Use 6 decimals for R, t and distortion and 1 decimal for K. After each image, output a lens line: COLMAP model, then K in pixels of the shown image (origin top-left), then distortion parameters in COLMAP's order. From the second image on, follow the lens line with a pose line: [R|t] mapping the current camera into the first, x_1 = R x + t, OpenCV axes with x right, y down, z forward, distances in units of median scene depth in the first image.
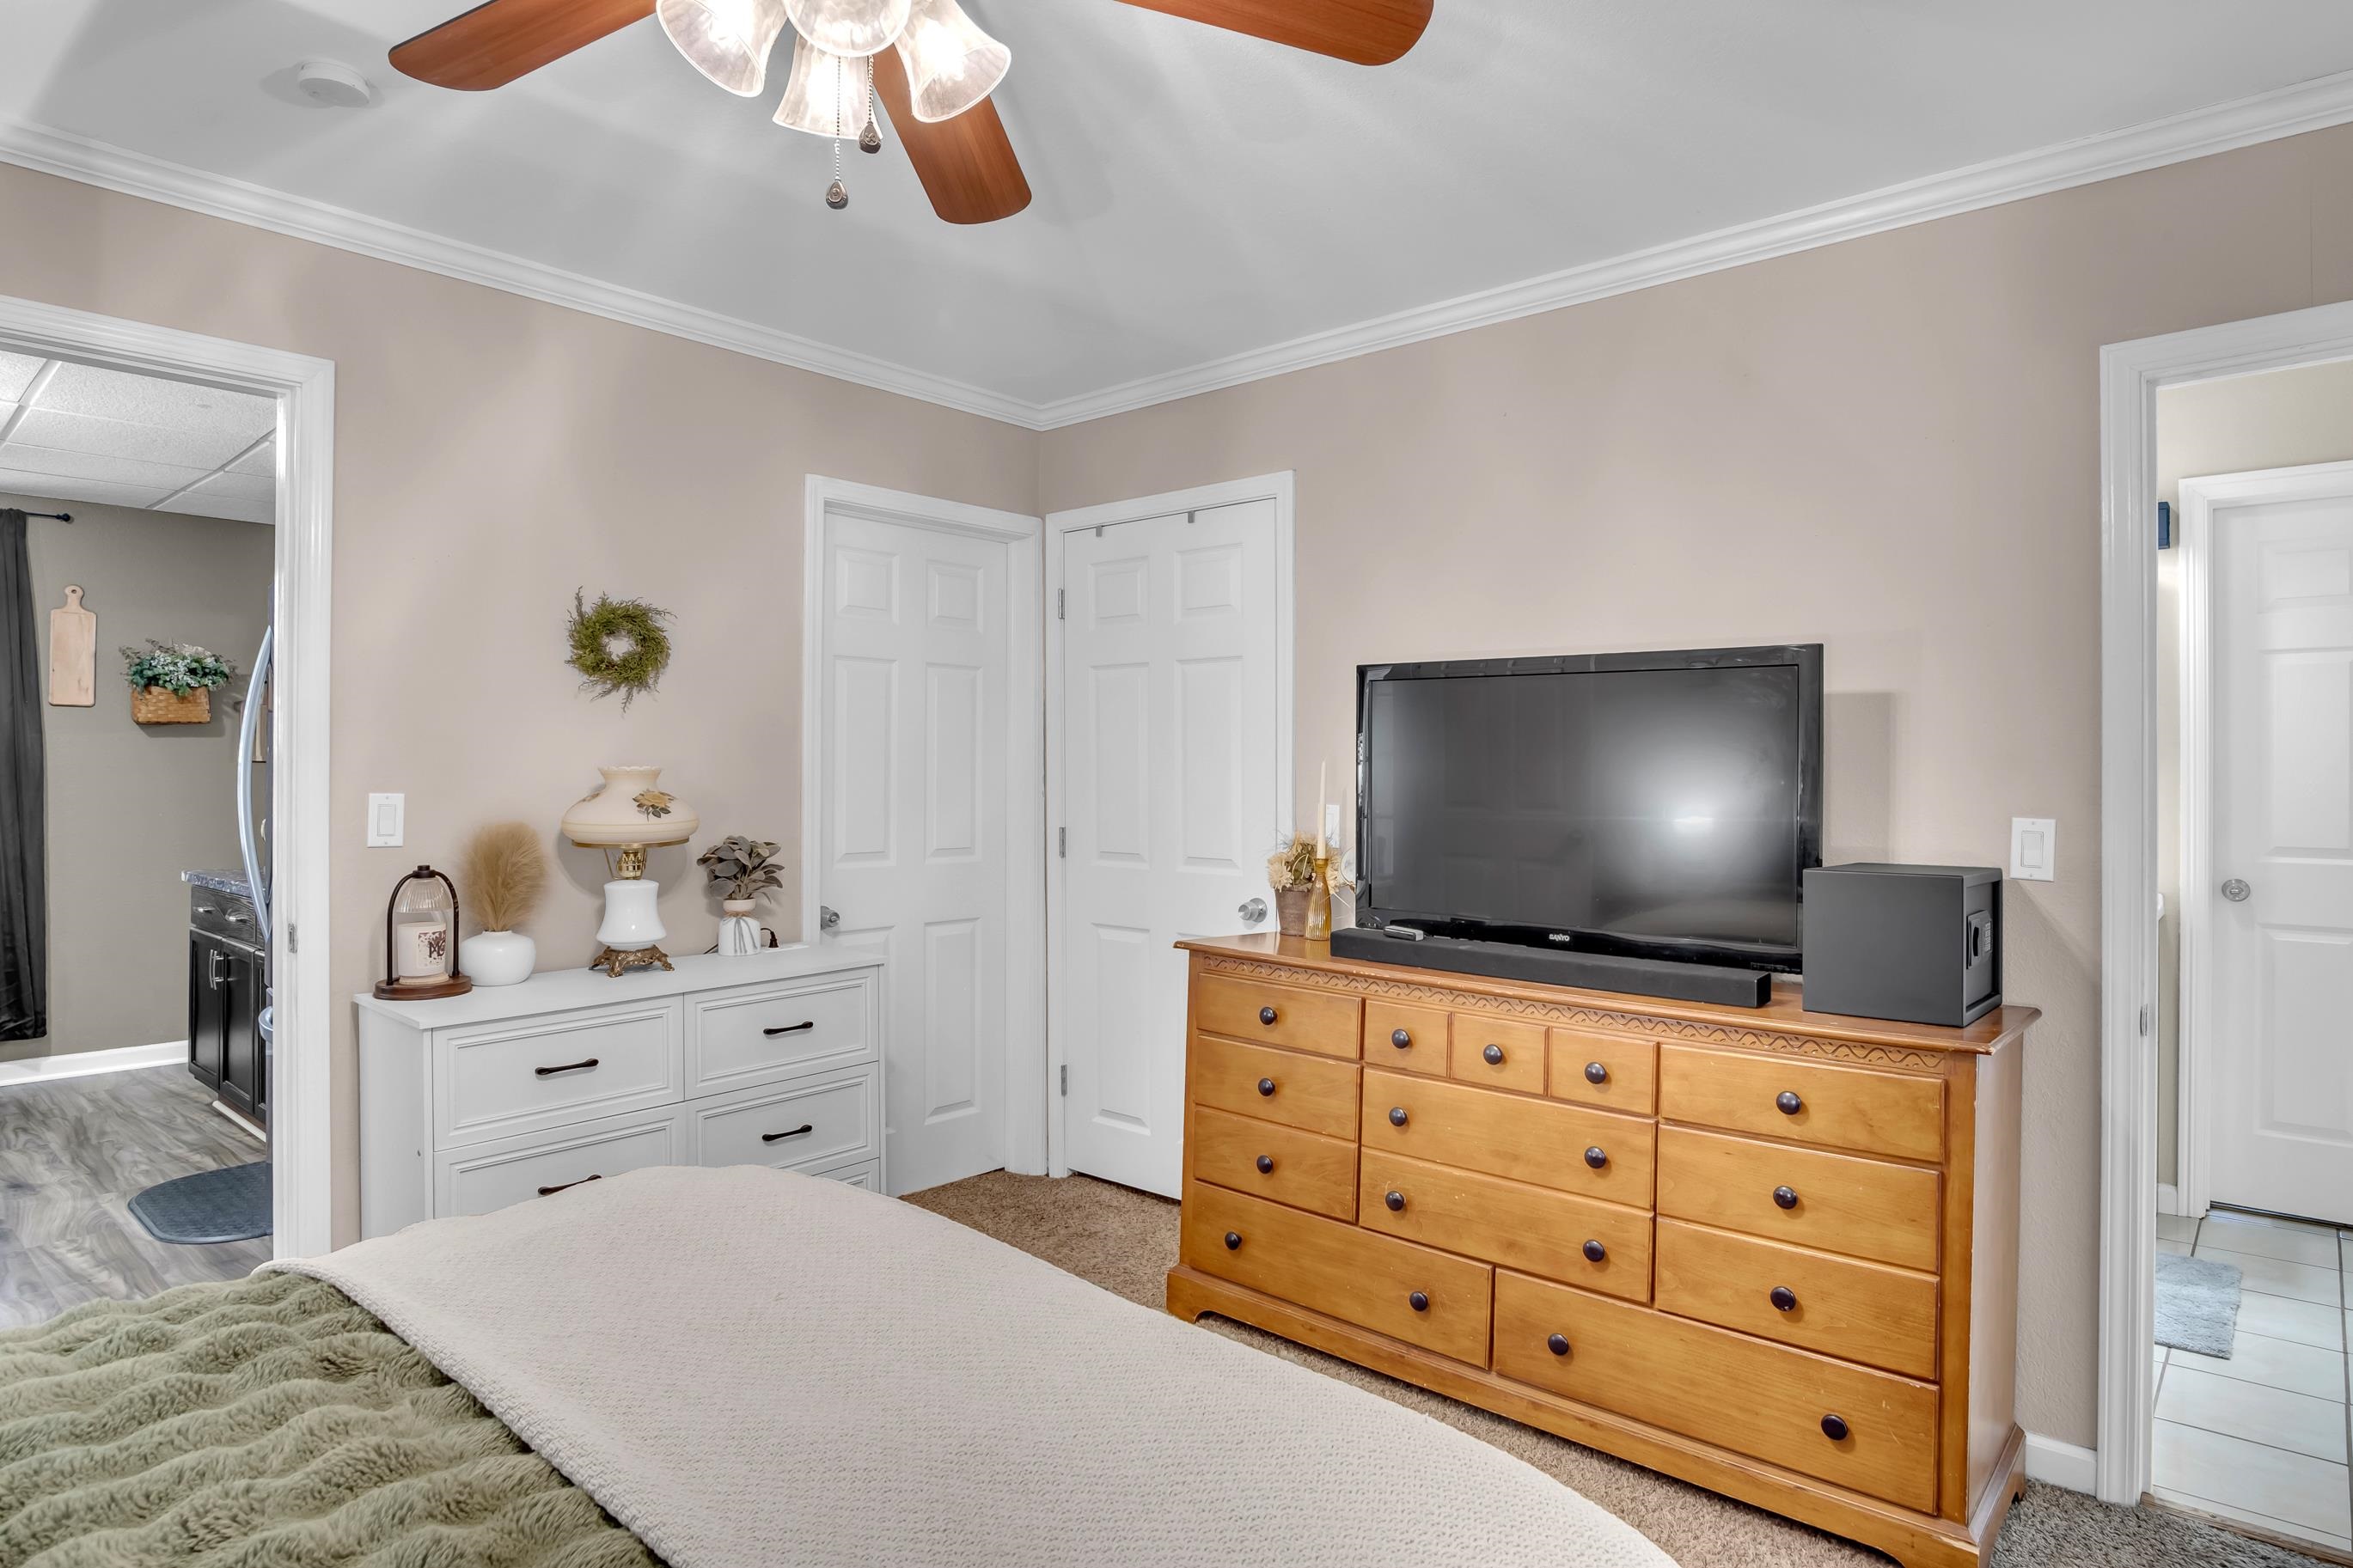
lens RADIAL K [[1290.3, 0, 1178.6], [0, 1290.3, 749.7], [0, 0, 1]] dist [-0.025649, 0.002096]
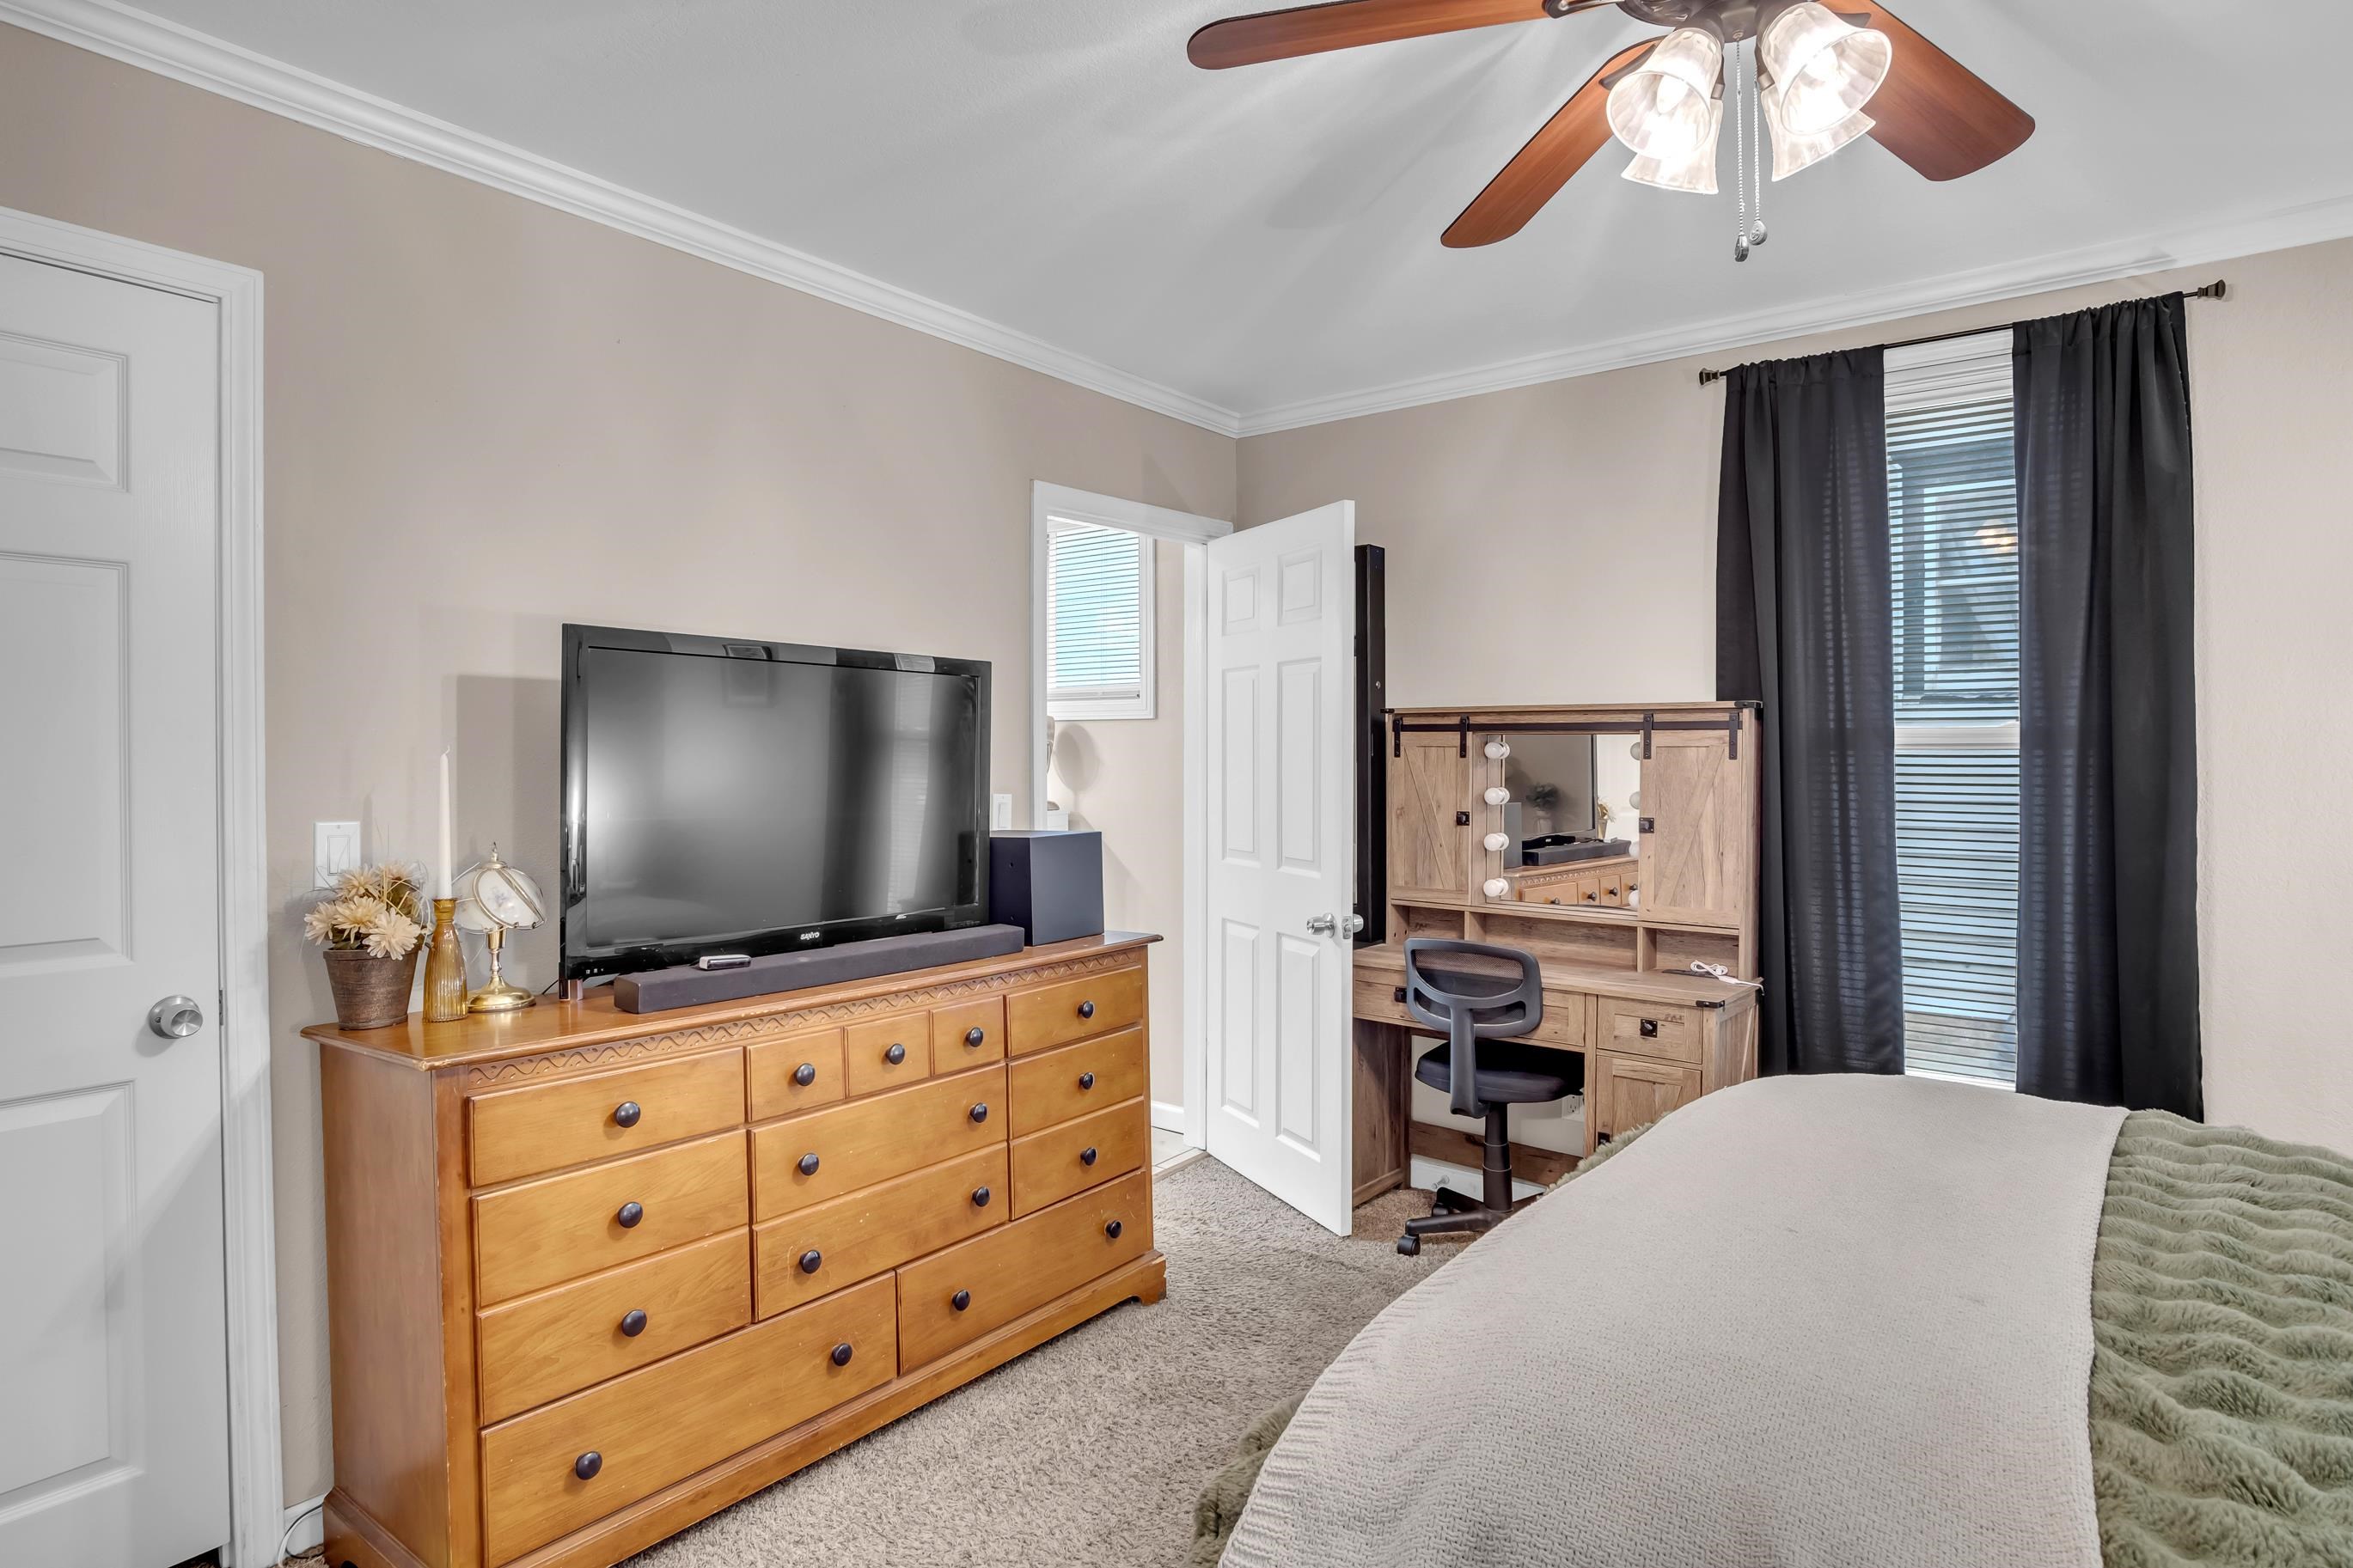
lens RADIAL K [[1290.3, 0, 1178.6], [0, 1290.3, 749.7], [0, 0, 1]] dist [-0.025649, 0.002096]
pose [[-0.068171, 0.001539, 0.997672, -0.726960], [-0.009186, 0.999955, -0.002170, 0.005560], [-0.997631, -0.009313, -0.068154, 0.831259]]
